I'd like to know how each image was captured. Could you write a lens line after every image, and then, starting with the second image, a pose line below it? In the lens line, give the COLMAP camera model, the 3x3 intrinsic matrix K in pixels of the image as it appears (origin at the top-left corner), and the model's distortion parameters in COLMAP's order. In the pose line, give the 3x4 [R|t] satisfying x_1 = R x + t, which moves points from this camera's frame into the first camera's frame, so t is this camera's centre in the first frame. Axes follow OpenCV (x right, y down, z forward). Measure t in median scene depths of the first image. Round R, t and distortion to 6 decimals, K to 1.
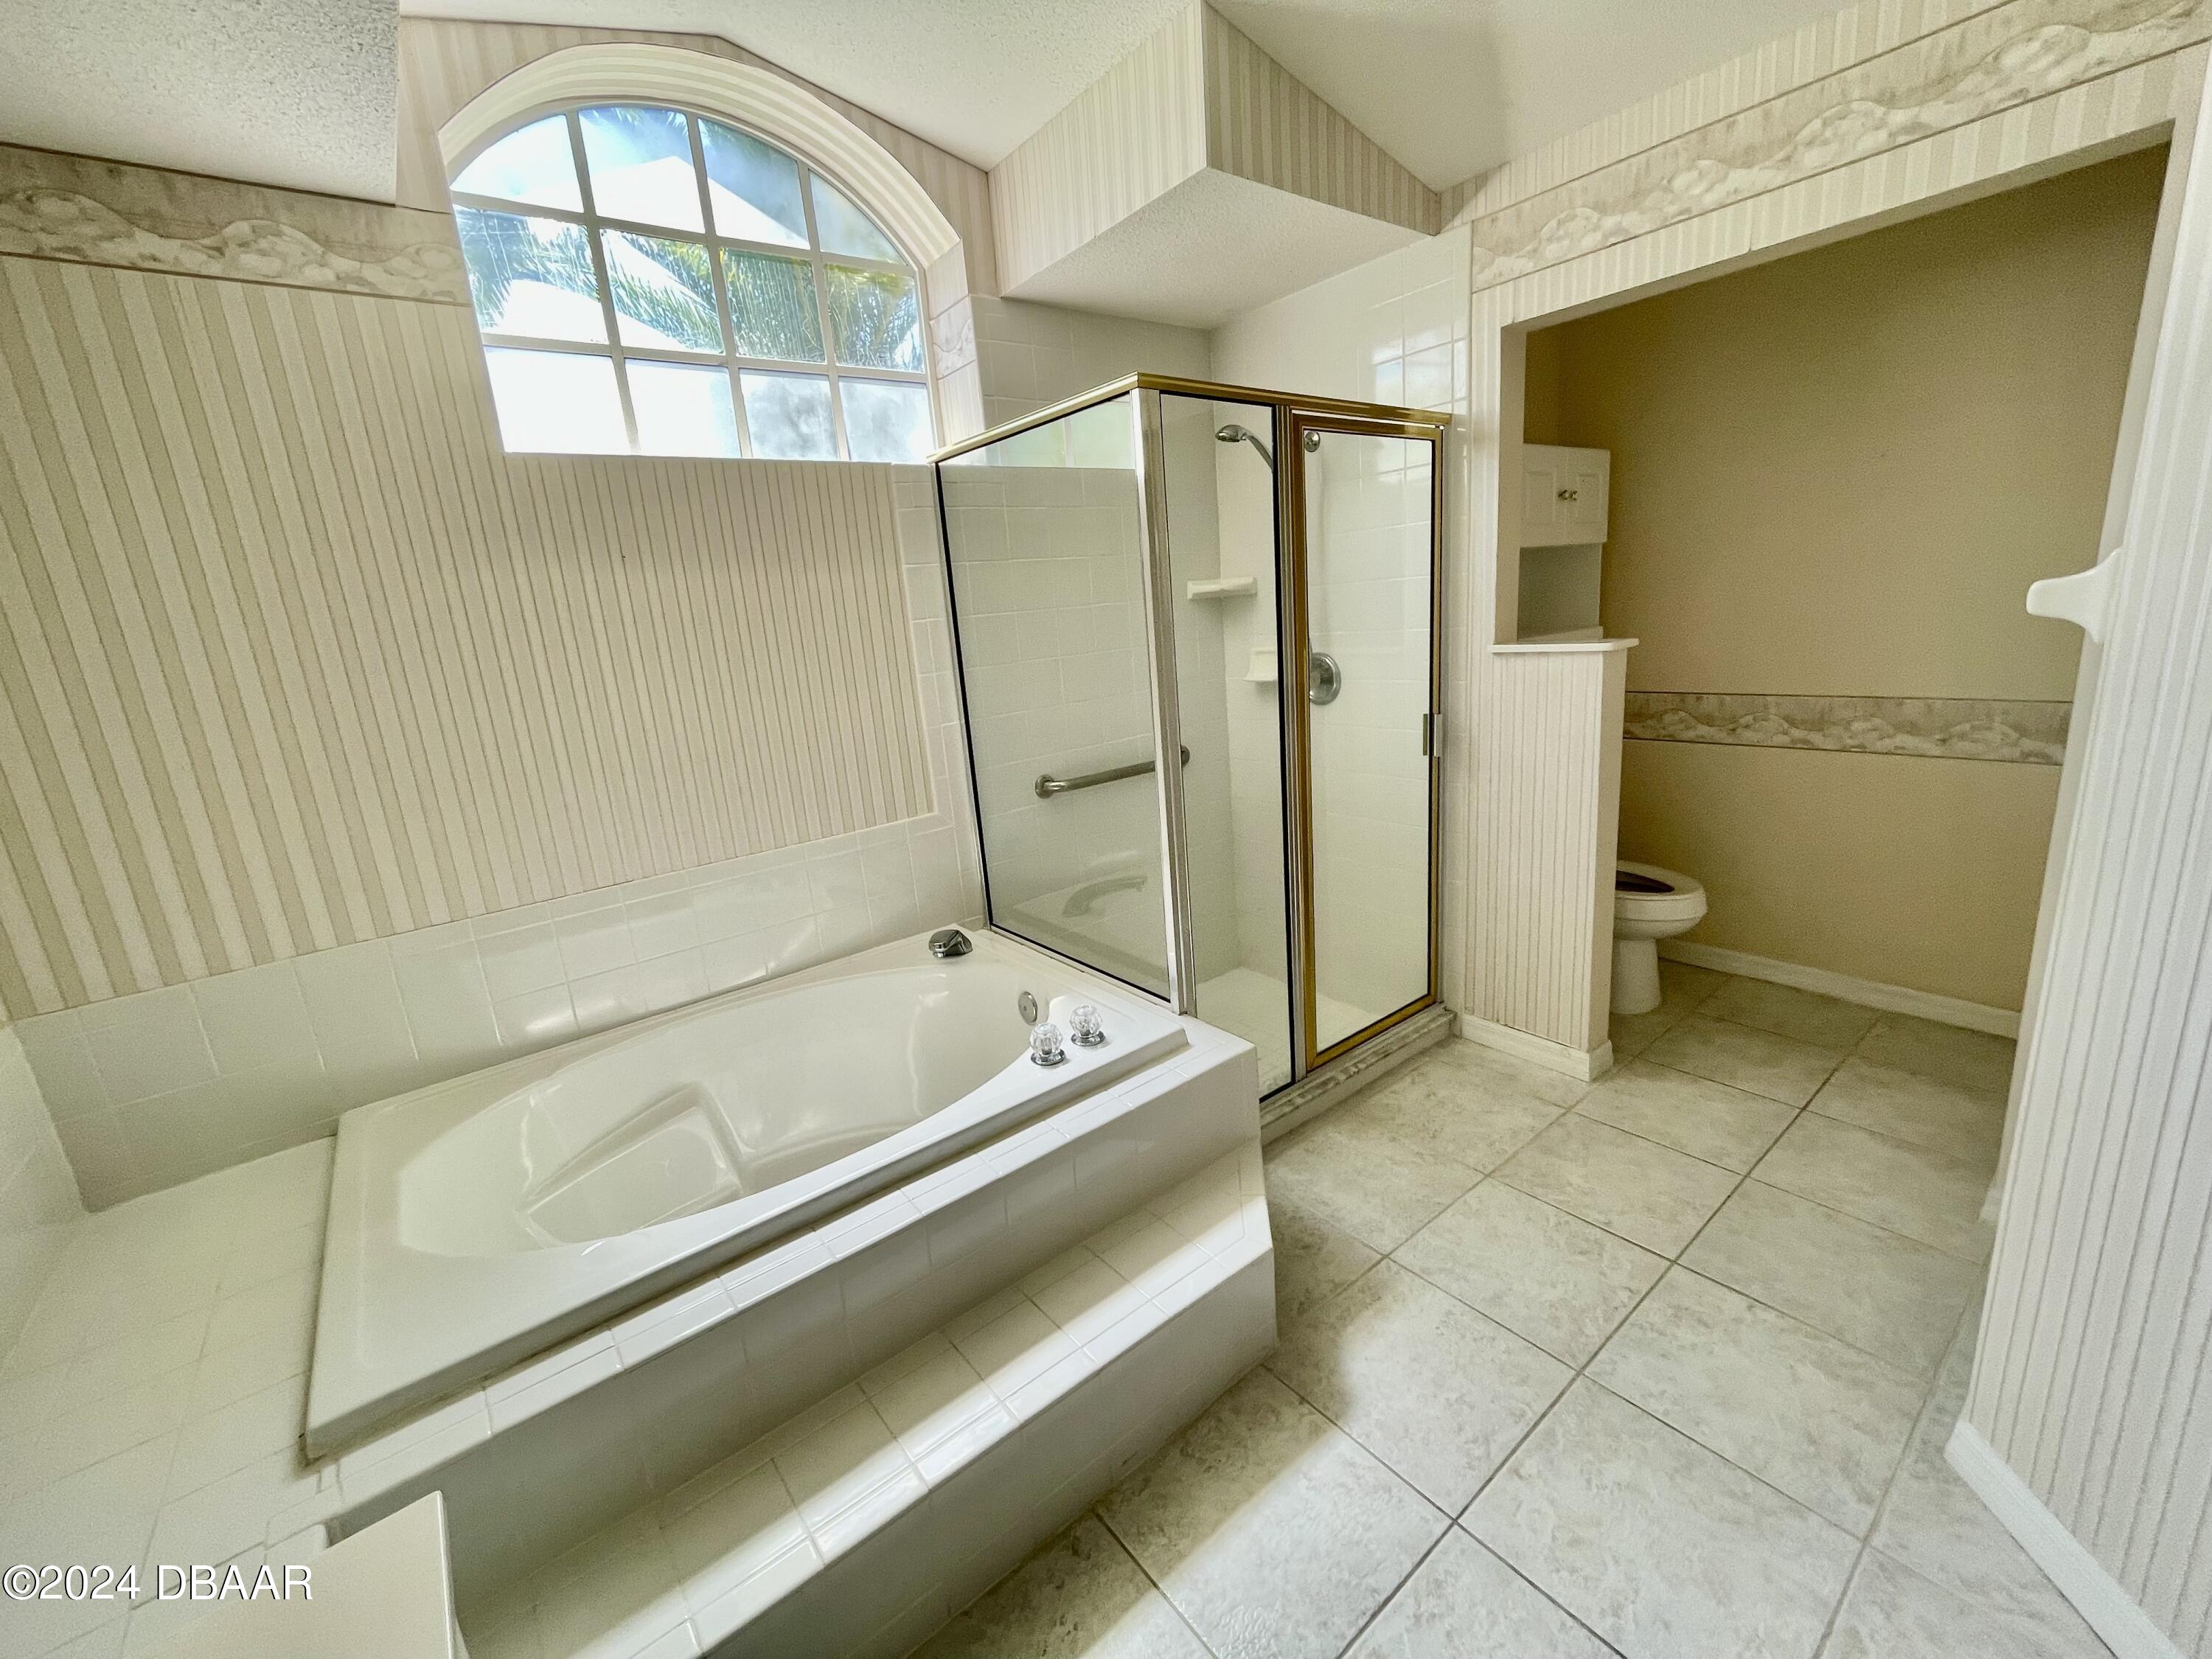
lens RADIAL K [[898.3, 0, 1106.3], [0, 898.3, 823.1], [0, 0, 1]] dist [-0.003294, -0.000420]
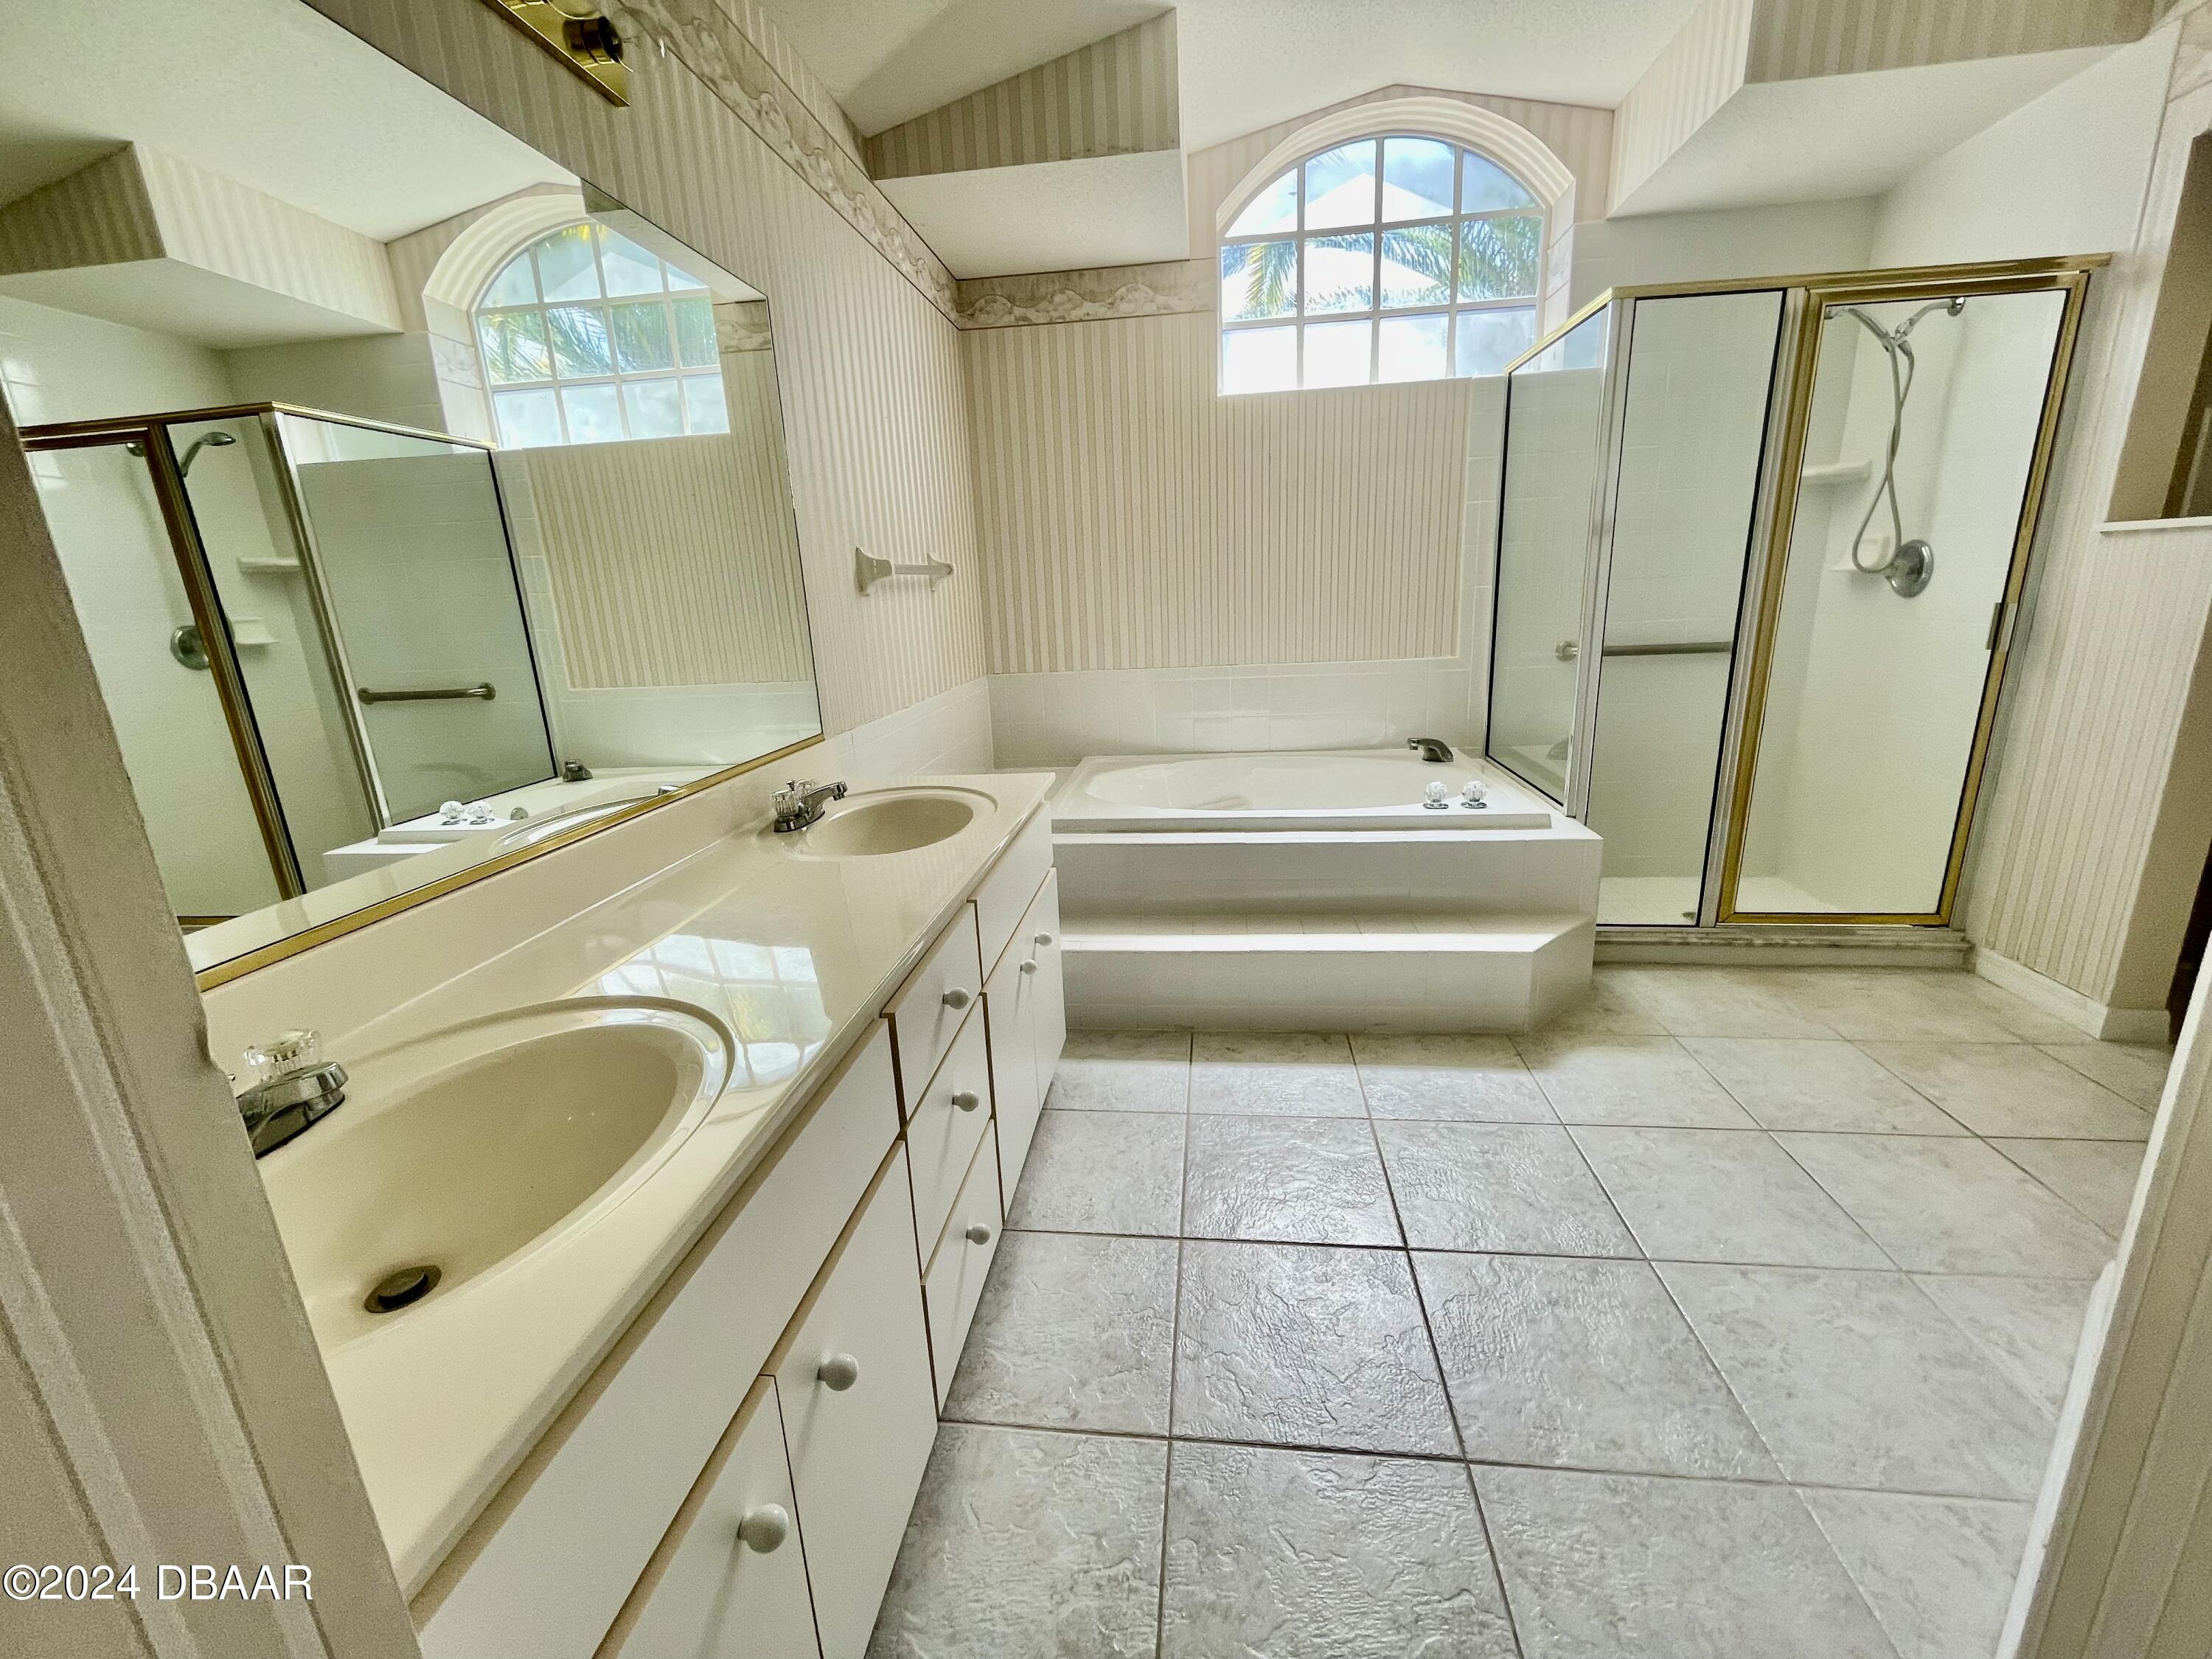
lens RADIAL K [[898.3, 0, 1106.3], [0, 898.3, 823.1], [0, 0, 1]] dist [-0.003294, -0.000420]
pose [[0.704455, 0.227539, -0.672286, 0.420802], [-0.177572, 0.973597, 0.143450, 0.140673], [0.687176, 0.018325, 0.726260, -0.307762]]
